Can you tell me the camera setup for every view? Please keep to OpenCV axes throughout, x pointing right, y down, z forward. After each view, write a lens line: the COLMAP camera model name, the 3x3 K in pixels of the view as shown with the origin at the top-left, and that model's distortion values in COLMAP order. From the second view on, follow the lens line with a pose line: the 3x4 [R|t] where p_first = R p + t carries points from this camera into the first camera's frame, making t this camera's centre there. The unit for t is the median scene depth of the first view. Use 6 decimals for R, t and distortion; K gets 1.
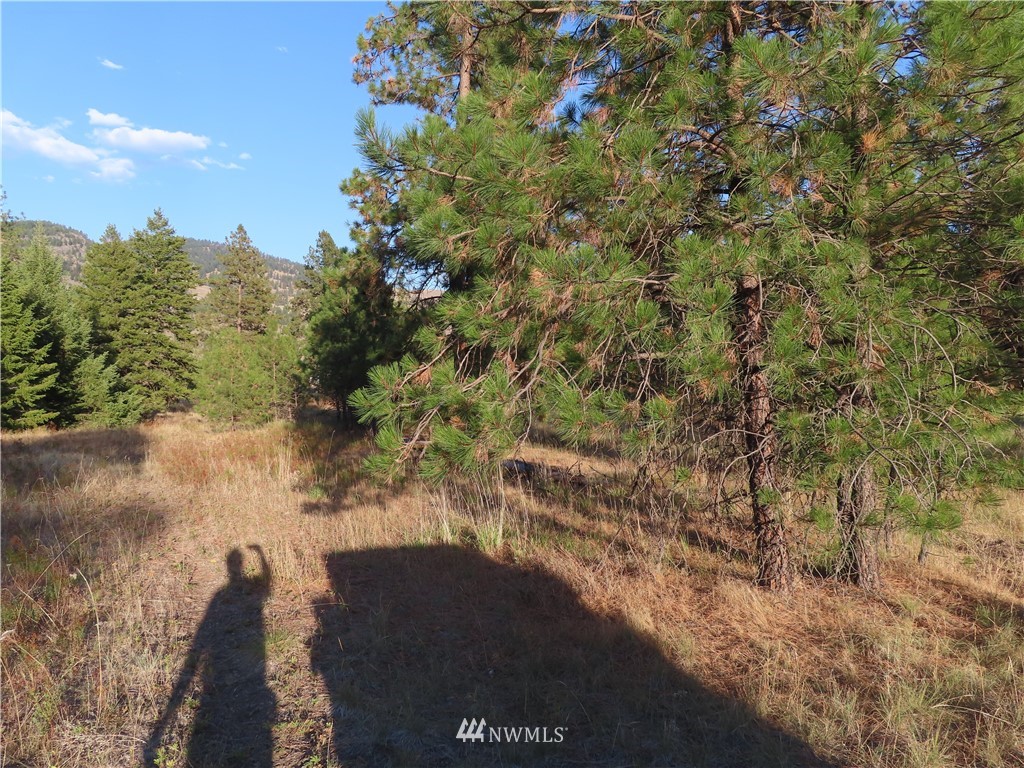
lens RADIAL K [[691.0, 0, 513.2], [0, 691.0, 379.1], [0, 0, 1]] dist [-0.005670, 0.007052]
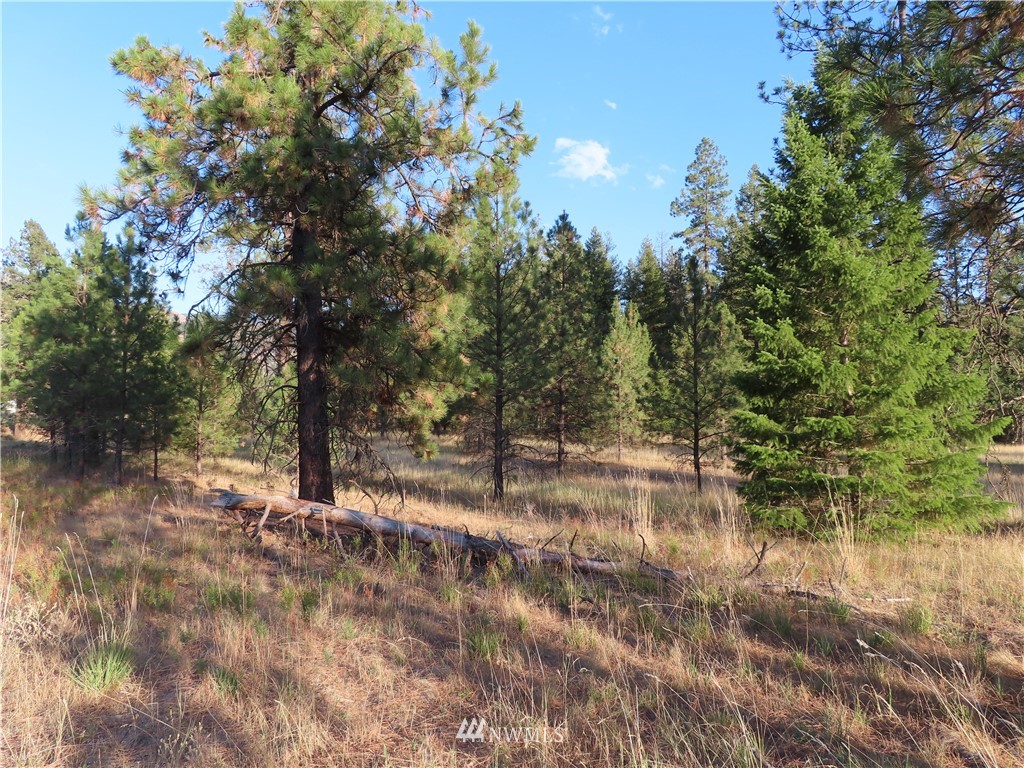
lens RADIAL K [[691.0, 0, 503.1], [0, 691.0, 383.9], [0, 0, 1]] dist [-0.005670, 0.007052]
pose [[0.941161, 0.031332, 0.336503, -0.073676], [-0.018442, 0.998971, -0.041435, 0.007914], [-0.337455, 0.032791, 0.940770, 0.202355]]
